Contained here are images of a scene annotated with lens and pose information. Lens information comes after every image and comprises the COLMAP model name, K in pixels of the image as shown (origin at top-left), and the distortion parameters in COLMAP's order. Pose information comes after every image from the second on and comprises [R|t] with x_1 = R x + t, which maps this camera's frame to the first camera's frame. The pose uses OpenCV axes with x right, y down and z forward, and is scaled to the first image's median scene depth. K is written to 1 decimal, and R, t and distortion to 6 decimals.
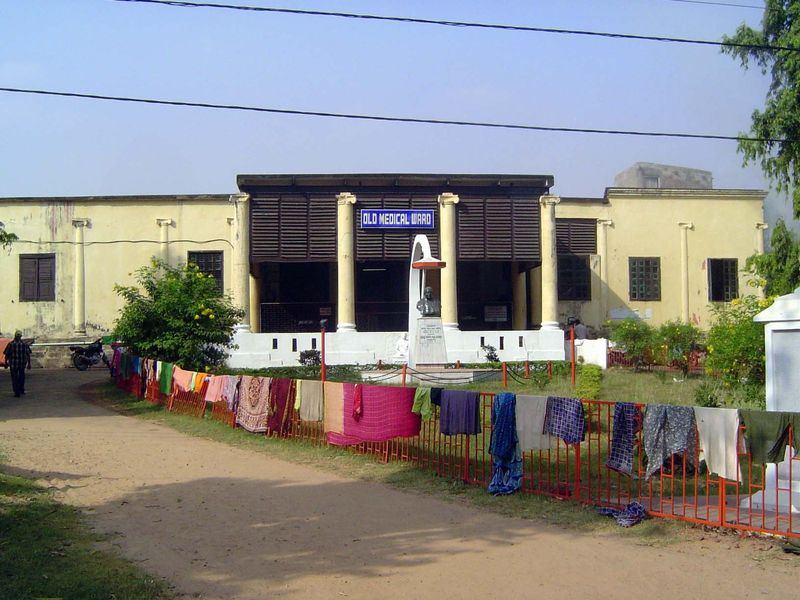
lens RADIAL K [[1028.8, 0, 400.2], [0, 1028.8, 300.3], [0, 0, 1]] dist [0.002228, 0.000000]
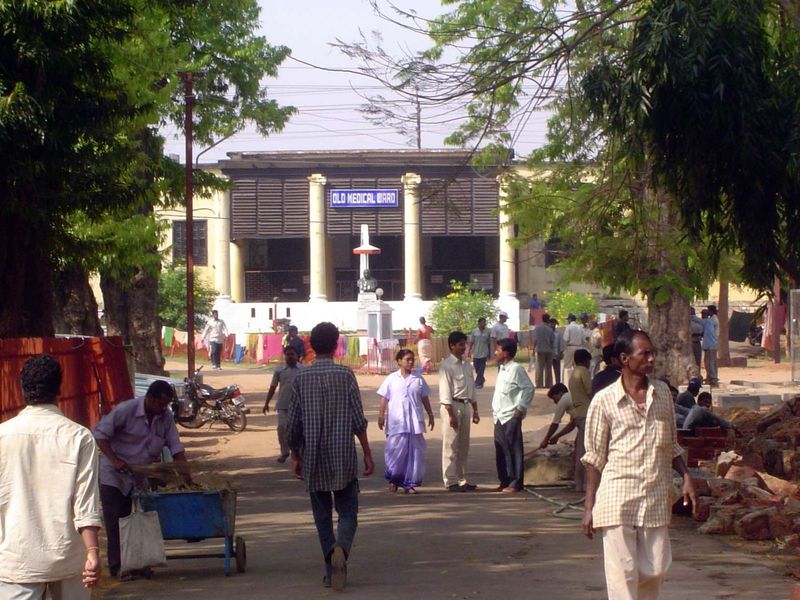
lens RADIAL K [[2726.3, 0, 400.0], [0, 2726.3, 299.8], [0, 0, 1]] dist [0.020460, 0.000000]
pose [[0.994153, 0.000086, -0.107985, 0.347118], [0.004723, 0.999008, 0.044278, -0.099424], [0.107882, -0.044529, 0.993166, -1.869965]]
